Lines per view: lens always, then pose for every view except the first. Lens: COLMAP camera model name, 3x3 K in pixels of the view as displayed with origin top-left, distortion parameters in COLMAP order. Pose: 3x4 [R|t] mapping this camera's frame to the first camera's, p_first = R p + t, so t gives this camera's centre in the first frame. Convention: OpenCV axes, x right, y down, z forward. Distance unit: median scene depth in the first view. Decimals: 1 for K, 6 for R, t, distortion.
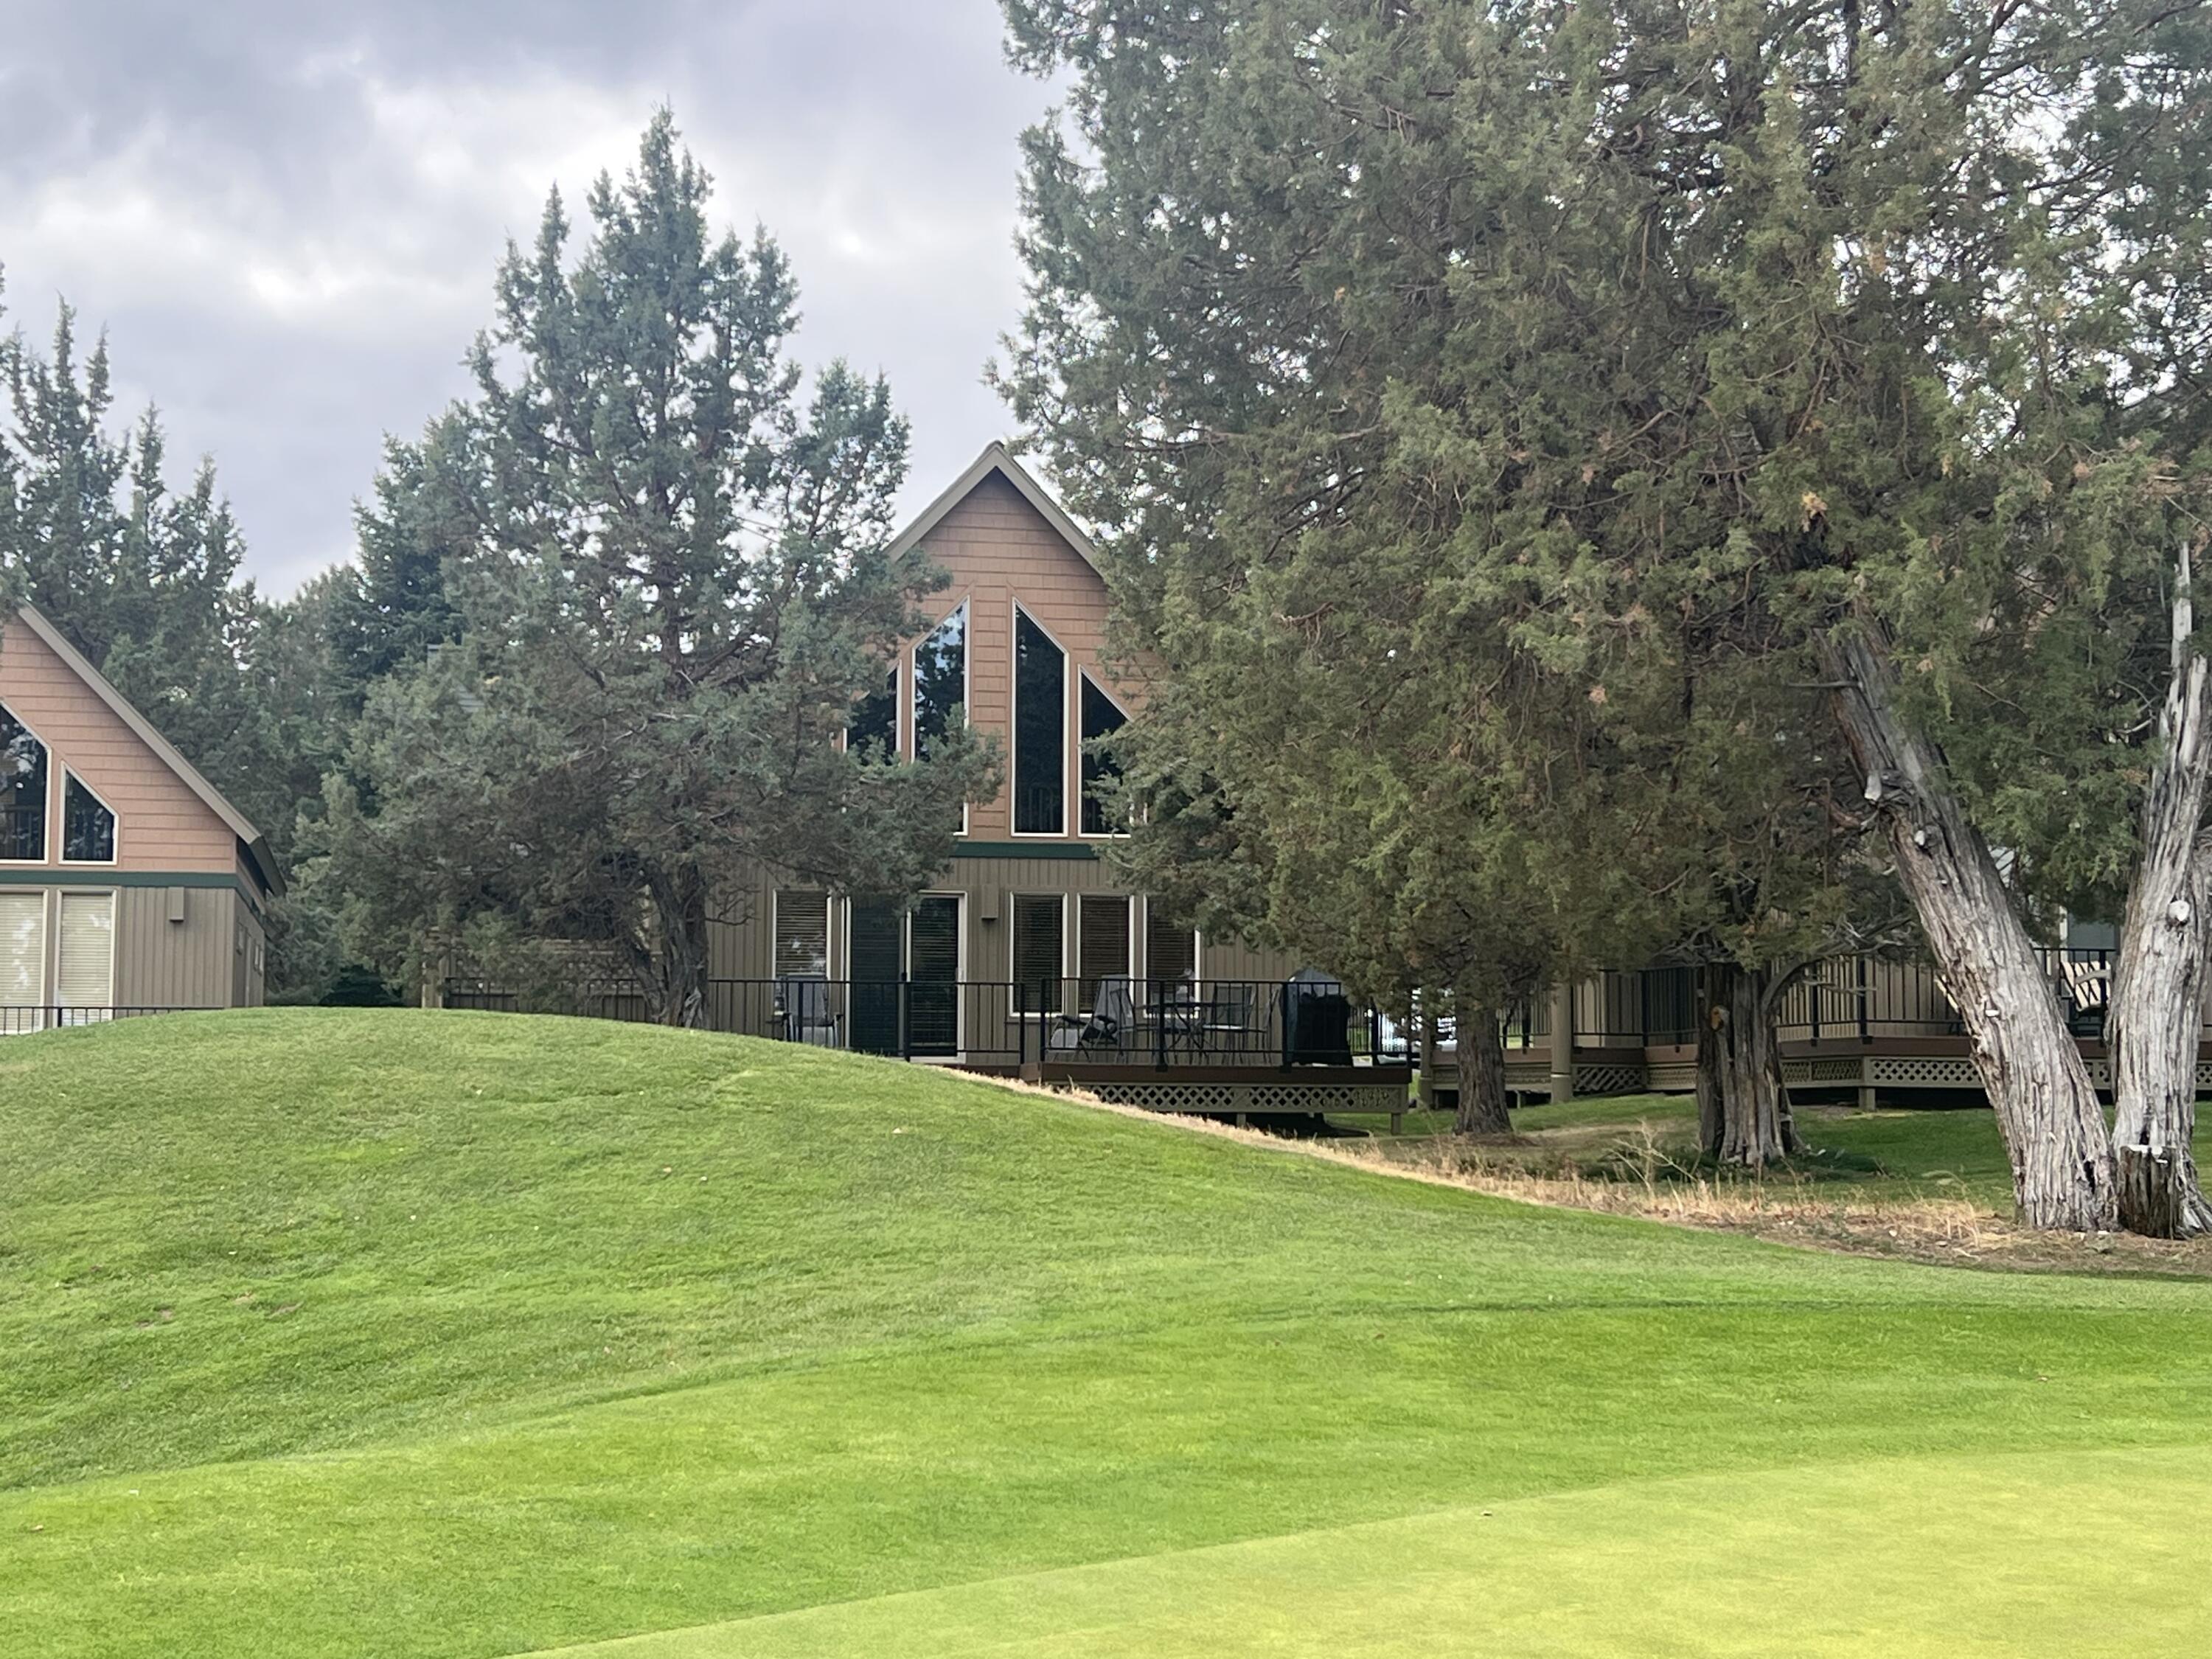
lens RADIAL K [[3524.0, 0, 1127.5], [0, 3524.0, 815.6], [0, 0, 1]] dist [0.117361, 0.000000]
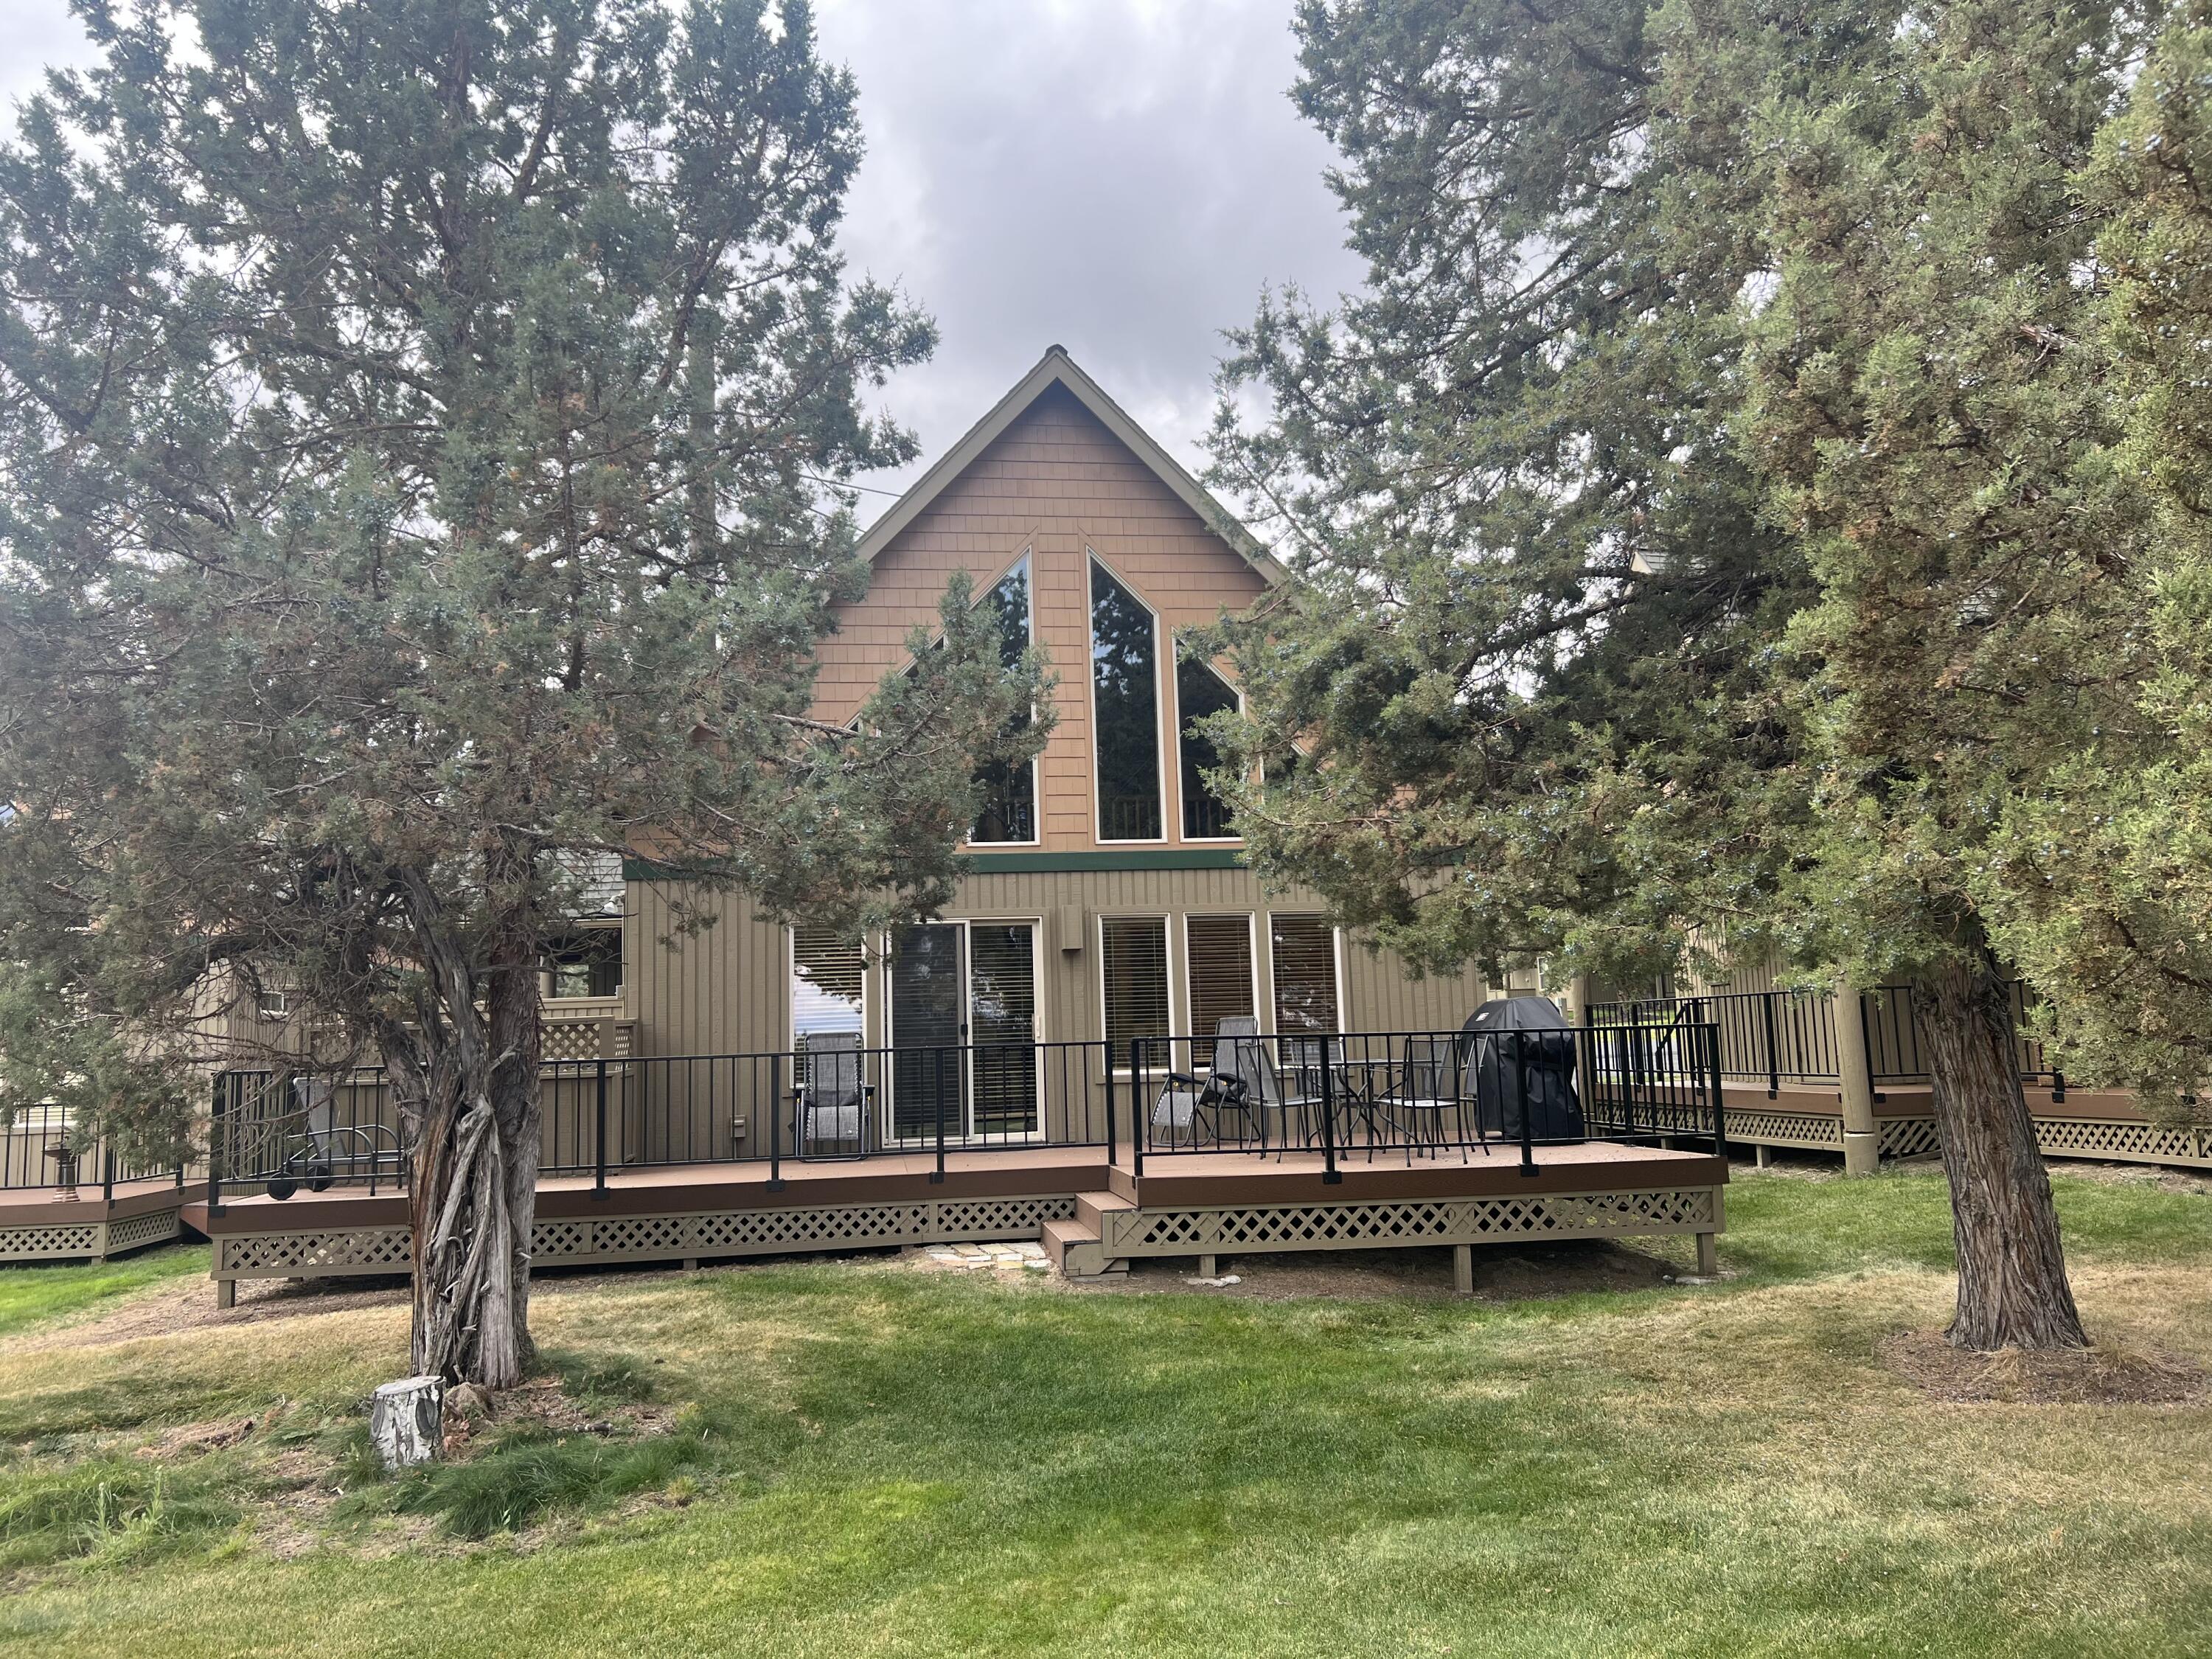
lens RADIAL K [[1668.1, 0, 1102.6], [0, 1668.1, 839.9], [0, 0, 1]] dist [0.057994, -0.063749]
pose [[0.997152, -0.044702, -0.060736, -0.010334], [0.042134, 0.998190, -0.042921, 0.024279], [0.062545, 0.040240, 0.997231, 0.731636]]
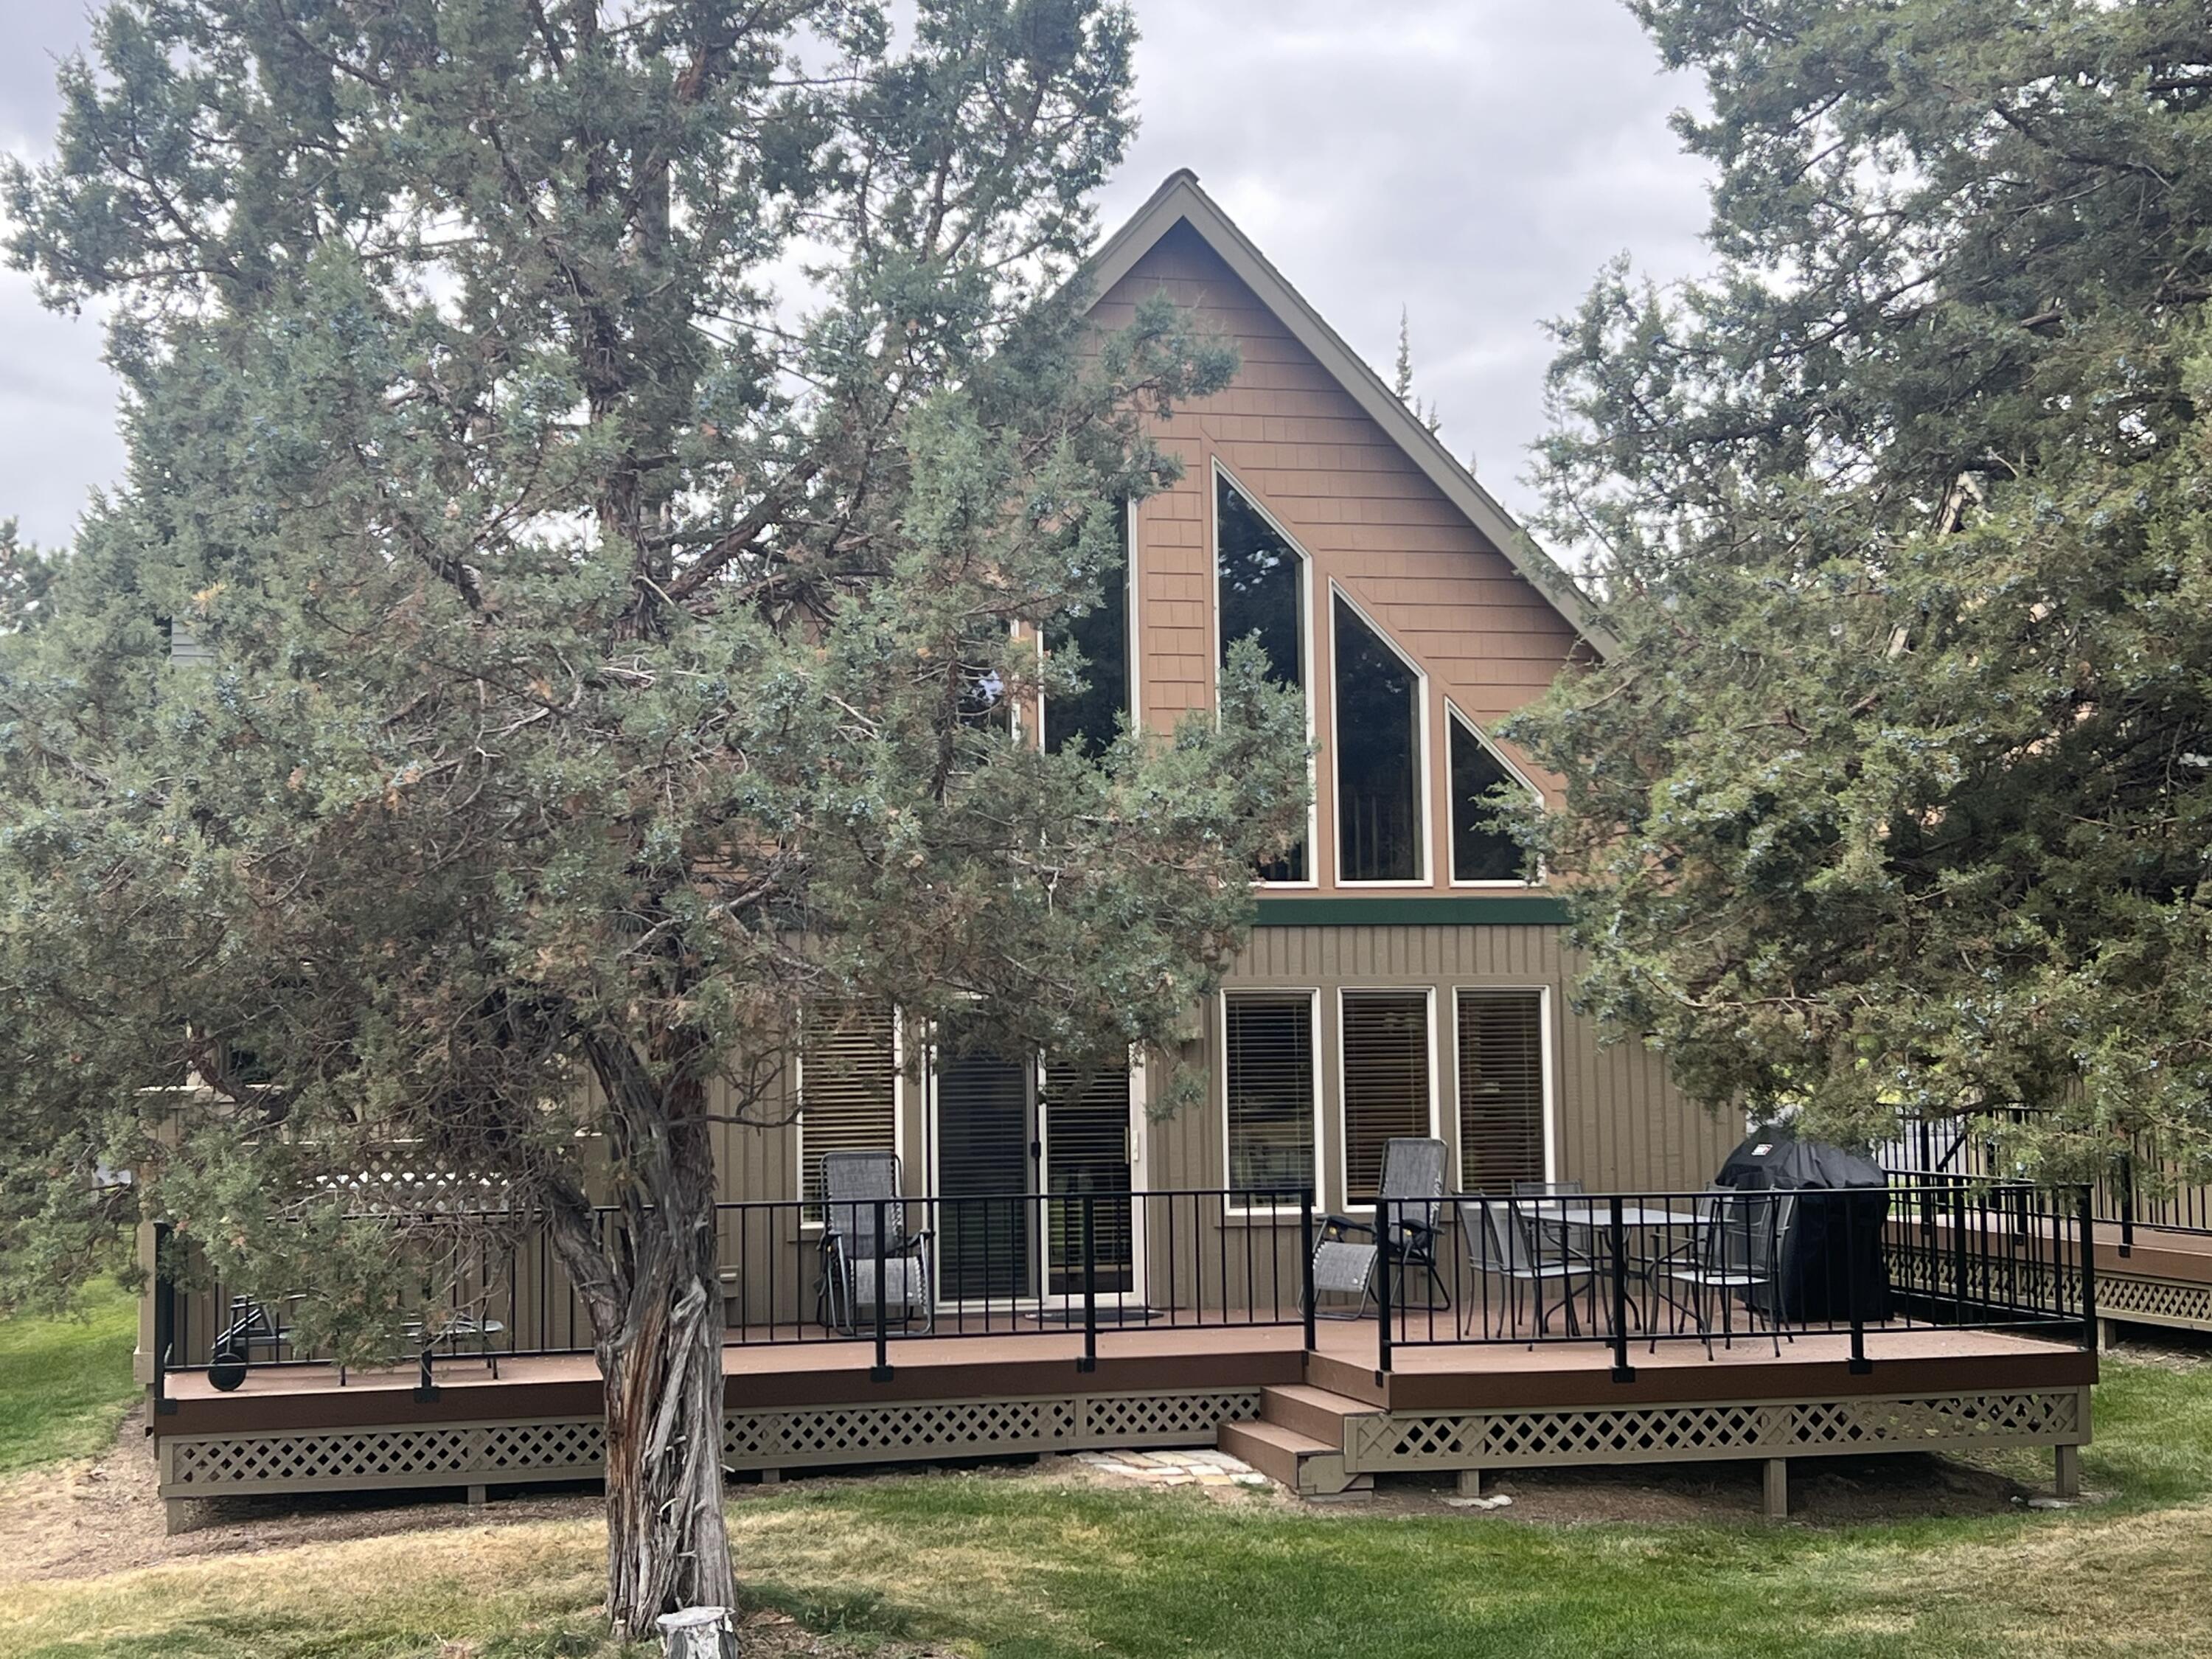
lens RADIAL K [[3238.5, 0, 1103.5], [0, 3238.5, 842.0], [0, 0, 1]] dist [0.068043, 0.000000]
pose [[0.998794, -0.016225, 0.046330, -0.086501], [0.015276, 0.999668, 0.020755, -0.014253], [-0.046651, -0.020022, 0.998711, 0.572776]]
